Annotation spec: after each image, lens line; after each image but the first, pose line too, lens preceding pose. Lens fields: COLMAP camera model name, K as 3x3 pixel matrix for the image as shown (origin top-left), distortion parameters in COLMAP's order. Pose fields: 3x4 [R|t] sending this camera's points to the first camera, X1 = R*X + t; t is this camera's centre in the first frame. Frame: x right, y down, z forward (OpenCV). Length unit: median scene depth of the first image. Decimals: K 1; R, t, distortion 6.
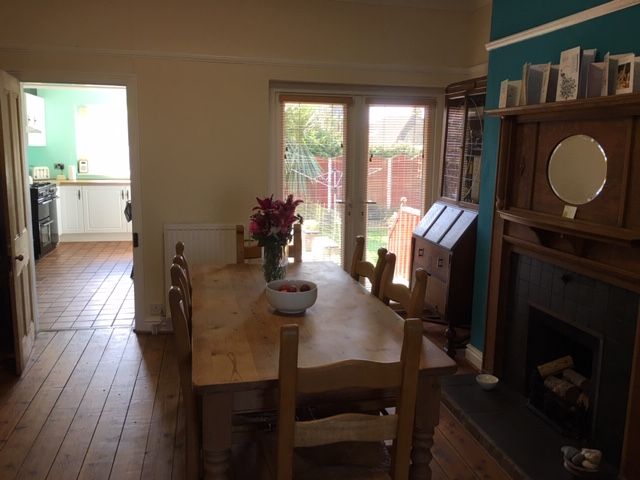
lens RADIAL K [[542.0, 0, 325.5], [0, 542.0, 233.5], [0, 0, 1]] dist [0.034301, -0.030352]
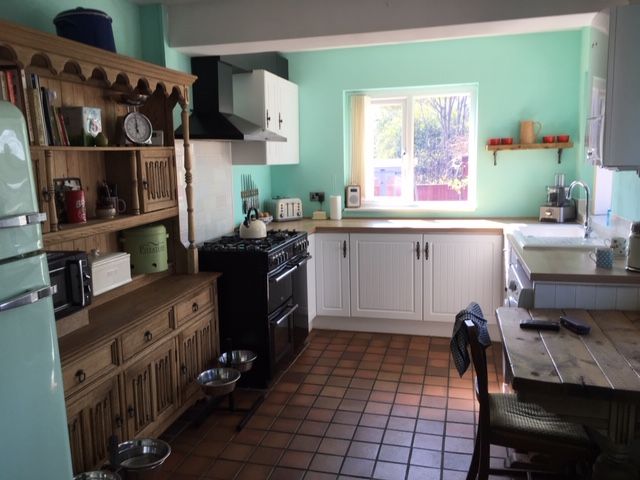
lens RADIAL K [[542.0, 0, 322.2], [0, 542.0, 240.9], [0, 0, 1]] dist [0.034301, -0.030352]
pose [[0.890714, 0.036362, -0.453107, -0.216338], [-0.036637, 0.999295, 0.008173, -0.082025], [0.453085, 0.009321, 0.891419, 0.483584]]
